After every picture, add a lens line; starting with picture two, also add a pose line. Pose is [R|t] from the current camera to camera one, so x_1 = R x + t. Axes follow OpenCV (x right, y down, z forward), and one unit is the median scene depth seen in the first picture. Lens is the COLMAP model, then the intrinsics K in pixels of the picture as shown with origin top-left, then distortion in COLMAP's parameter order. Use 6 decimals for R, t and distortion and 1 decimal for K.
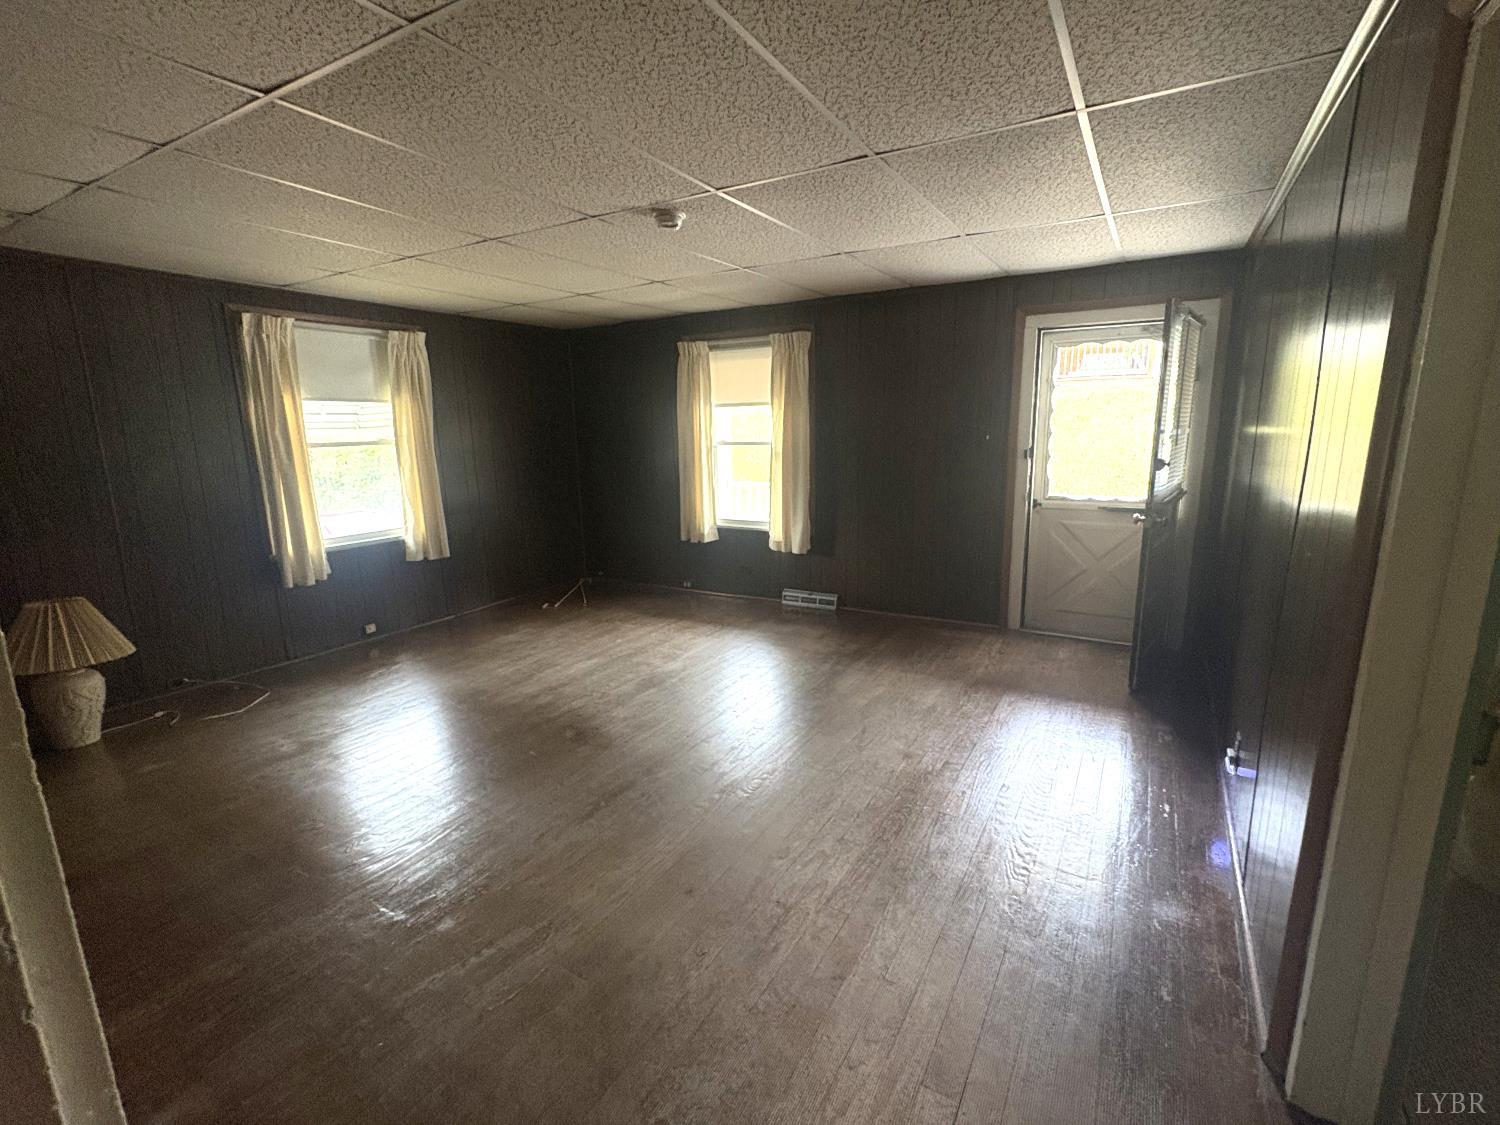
lens RADIAL K [[676.4, 0, 750.0], [0, 676.4, 562.5], [0, 0, 1]] dist [0.000330, -0.000073]
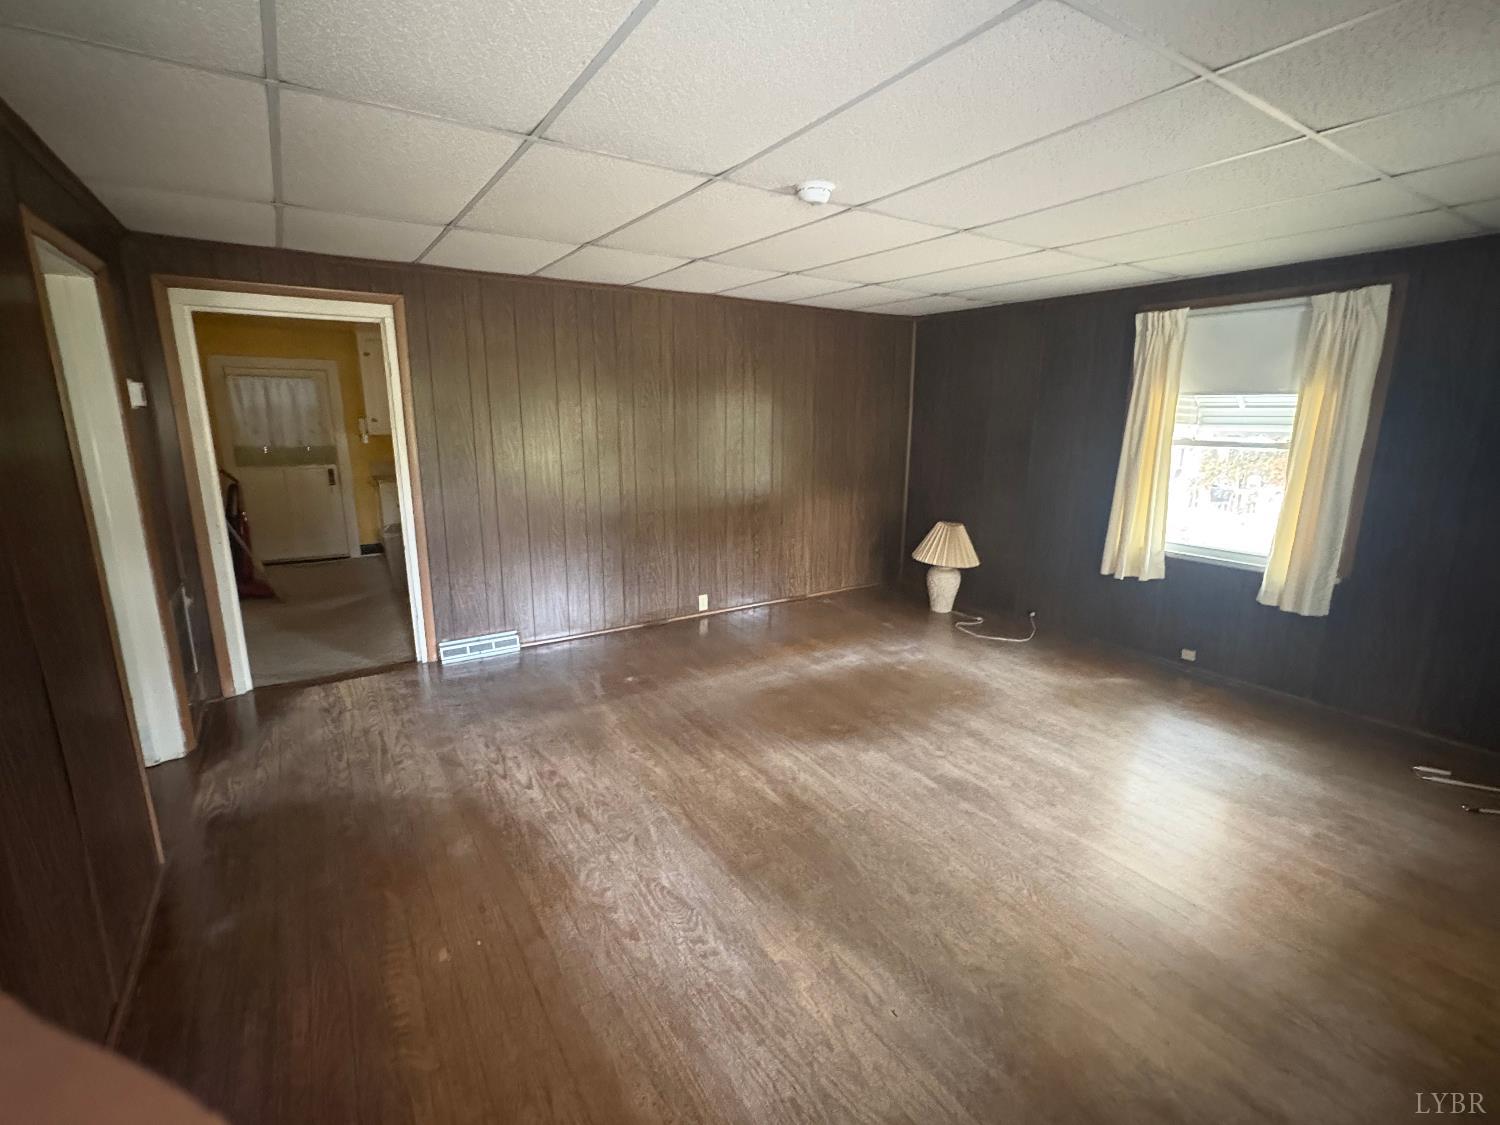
lens RADIAL K [[676.4, 0, 750.0], [0, 676.4, 562.5], [0, 0, 1]] dist [0.000330, -0.000073]
pose [[-0.447400, 0.209271, -0.869505, 0.502054], [-0.173175, 0.933565, 0.313795, -0.222890], [0.877407, 0.290968, -0.381437, 0.937136]]
